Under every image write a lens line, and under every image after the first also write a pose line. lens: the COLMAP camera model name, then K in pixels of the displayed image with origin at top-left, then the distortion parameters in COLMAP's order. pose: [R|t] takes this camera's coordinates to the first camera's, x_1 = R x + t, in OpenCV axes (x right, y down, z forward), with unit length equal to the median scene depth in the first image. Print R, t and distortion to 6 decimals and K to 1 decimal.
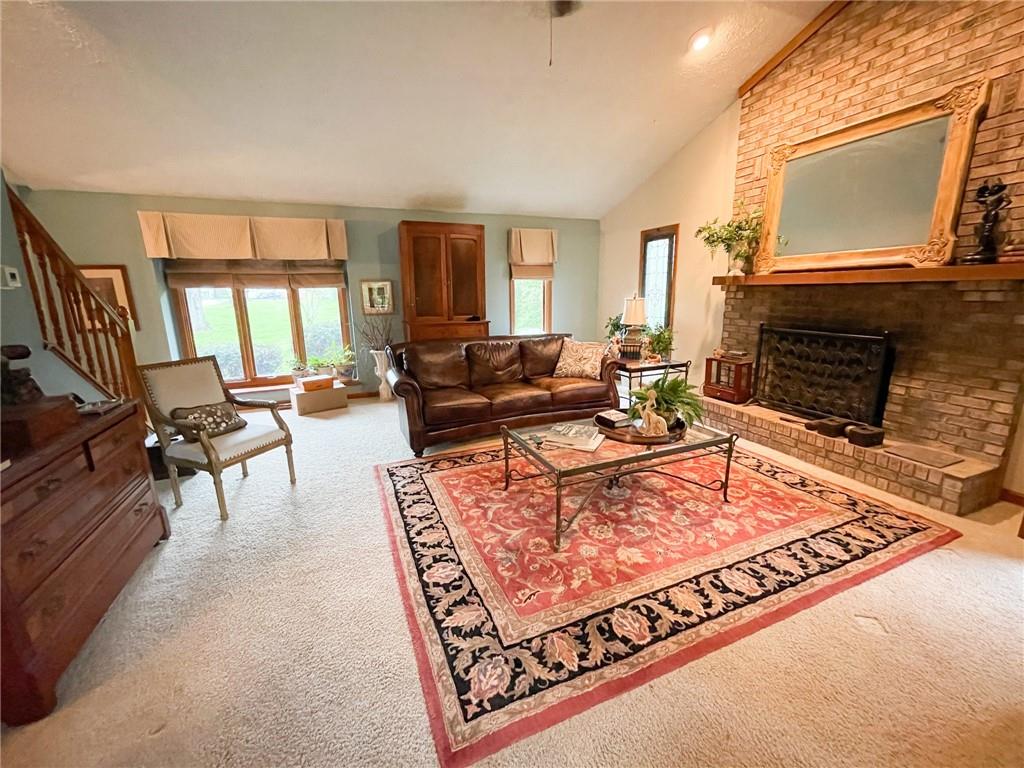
lens RADIAL K [[414.2, 0, 510.0], [0, 414.2, 381.0], [0, 0, 1]] dist [-0.003248, -0.000050]
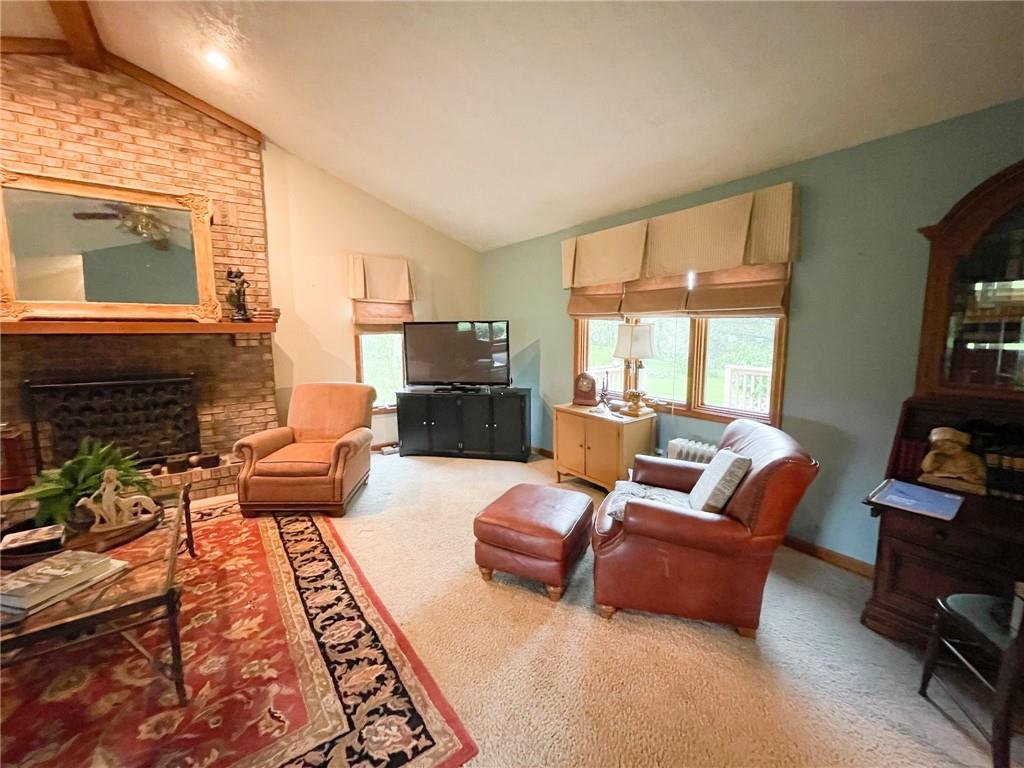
lens RADIAL K [[414.2, 0, 512.4], [0, 414.2, 380.5], [0, 0, 1]] dist [-0.003248, -0.000050]
pose [[-0.235375, -0.099950, 0.966752, -0.454072], [0.213691, 0.965035, 0.151800, -0.076564], [-0.948122, 0.242316, -0.205787, 0.341559]]
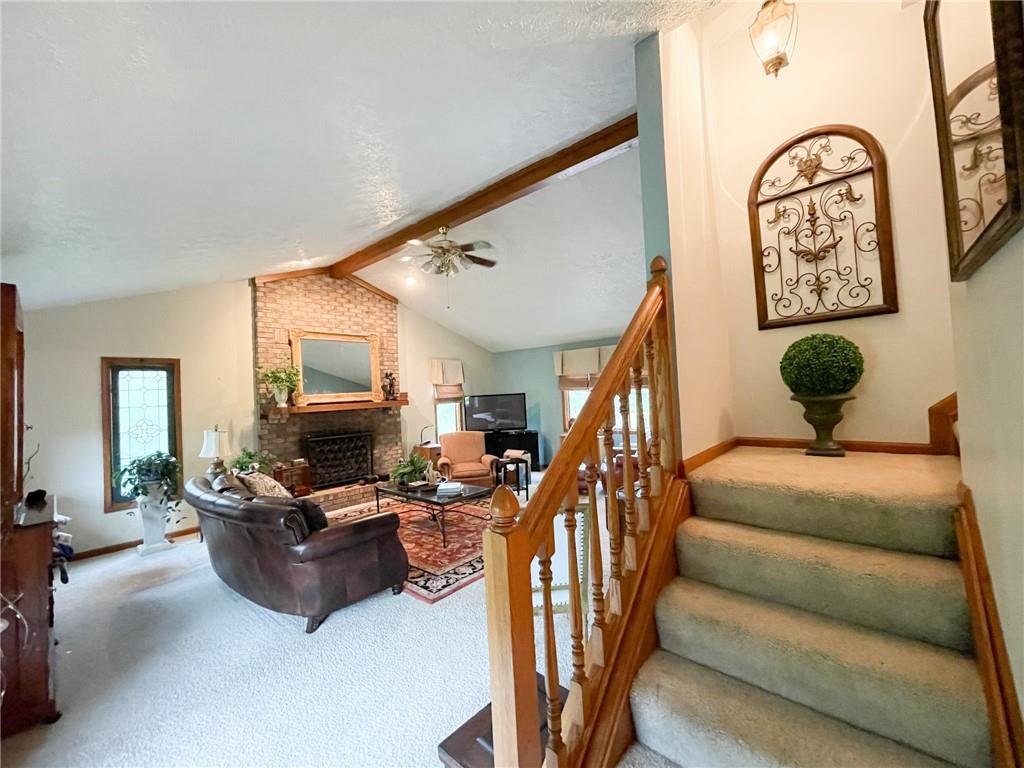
lens RADIAL K [[414.2, 0, 508.4], [0, 414.2, 384.1], [0, 0, 1]] dist [-0.003248, -0.000050]
pose [[-0.433516, 0.052212, 0.899632, -1.318625], [0.243415, 0.967995, 0.061117, -0.293842], [-0.867648, 0.245479, -0.432350, 1.185562]]
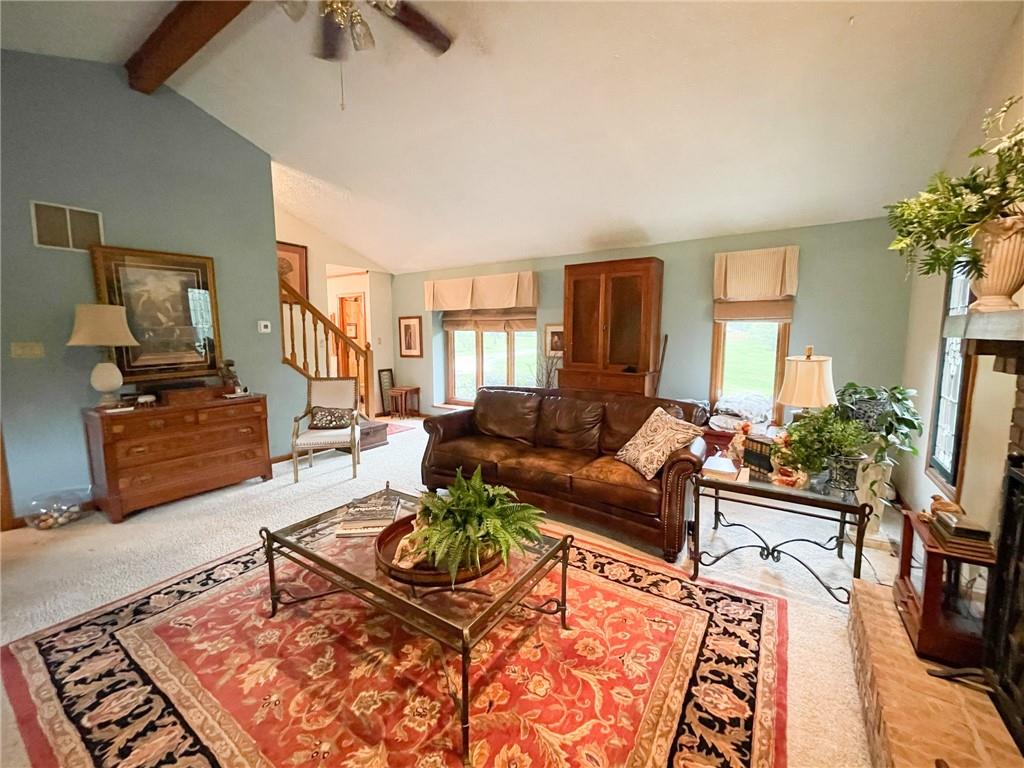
lens RADIAL K [[414.2, 0, 510.8], [0, 414.2, 377.6], [0, 0, 1]] dist [-0.003248, -0.000050]
pose [[0.557371, 0.102918, -0.823860, 0.789610], [-0.184947, 0.982746, -0.002356, -0.152154], [0.809402, 0.153683, 0.566788, 0.584113]]
